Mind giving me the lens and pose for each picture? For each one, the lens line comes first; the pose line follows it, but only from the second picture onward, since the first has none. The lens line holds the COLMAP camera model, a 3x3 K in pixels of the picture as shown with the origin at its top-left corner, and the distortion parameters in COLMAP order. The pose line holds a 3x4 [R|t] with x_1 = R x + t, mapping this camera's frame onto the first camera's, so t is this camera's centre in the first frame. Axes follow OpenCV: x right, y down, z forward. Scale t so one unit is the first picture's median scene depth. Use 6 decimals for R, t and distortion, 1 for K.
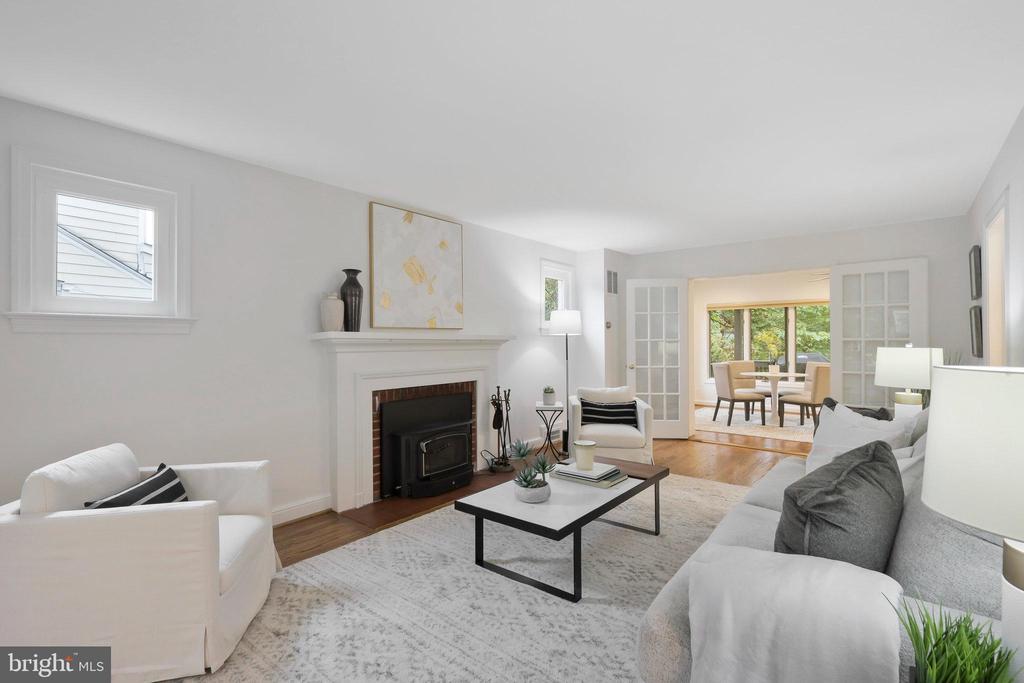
lens RADIAL K [[473.9, 0, 510.1], [0, 473.9, 340.7], [0, 0, 1]] dist [0.001214, -0.000031]
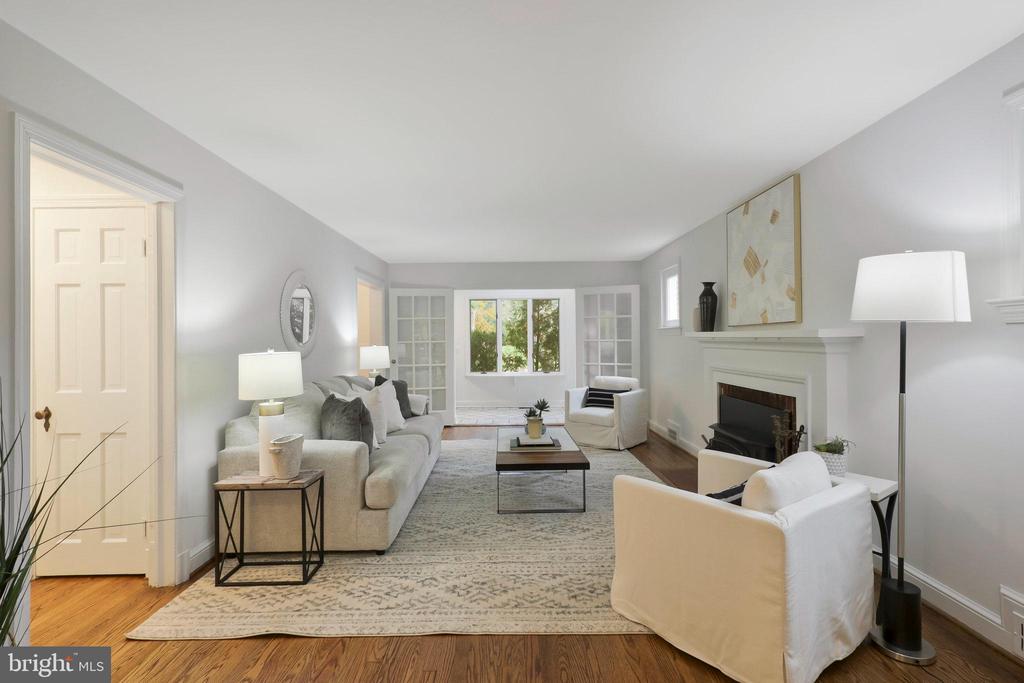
lens RADIAL K [[473.9, 0, 512.9], [0, 473.9, 340.6], [0, 0, 1]] dist [0.001214, -0.000031]
pose [[-0.769865, 0.007402, -0.638163, 0.859188], [0.014412, 0.999879, -0.005790, 0.002611], [0.638043, -0.013655, -0.769879, 1.629608]]
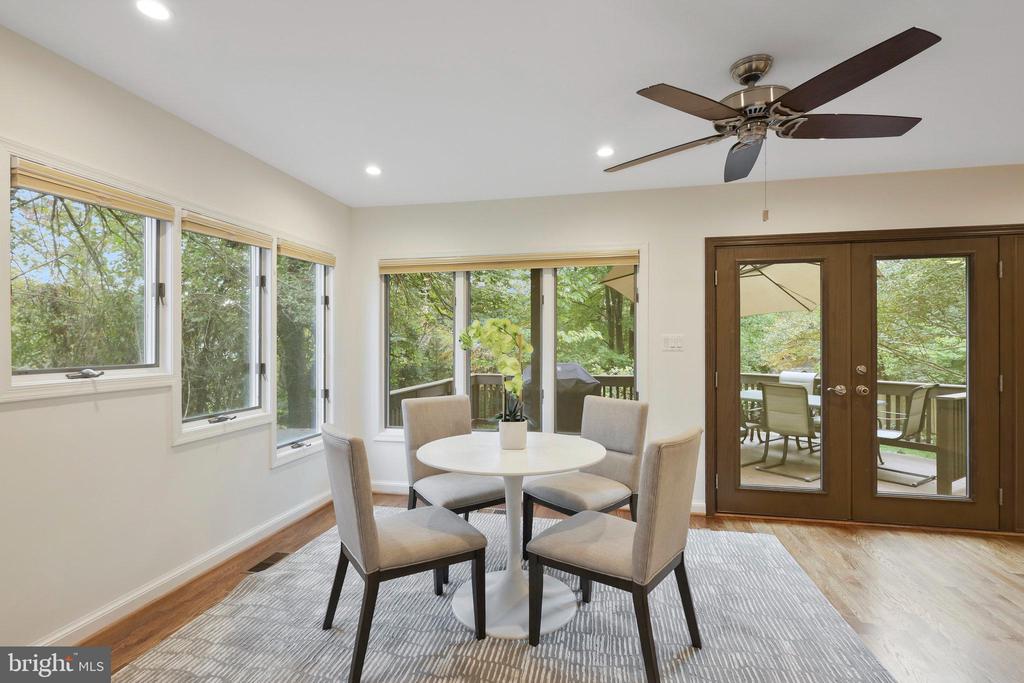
lens RADIAL K [[473.9, 0, 511.1], [0, 473.9, 339.6], [0, 0, 1]] dist [0.001214, -0.000031]
pose [[0.875657, 0.003907, 0.482918, 0.325390], [-0.007805, 0.999951, 0.006062, -0.006716], [-0.482871, -0.009078, 0.875644, 0.585110]]
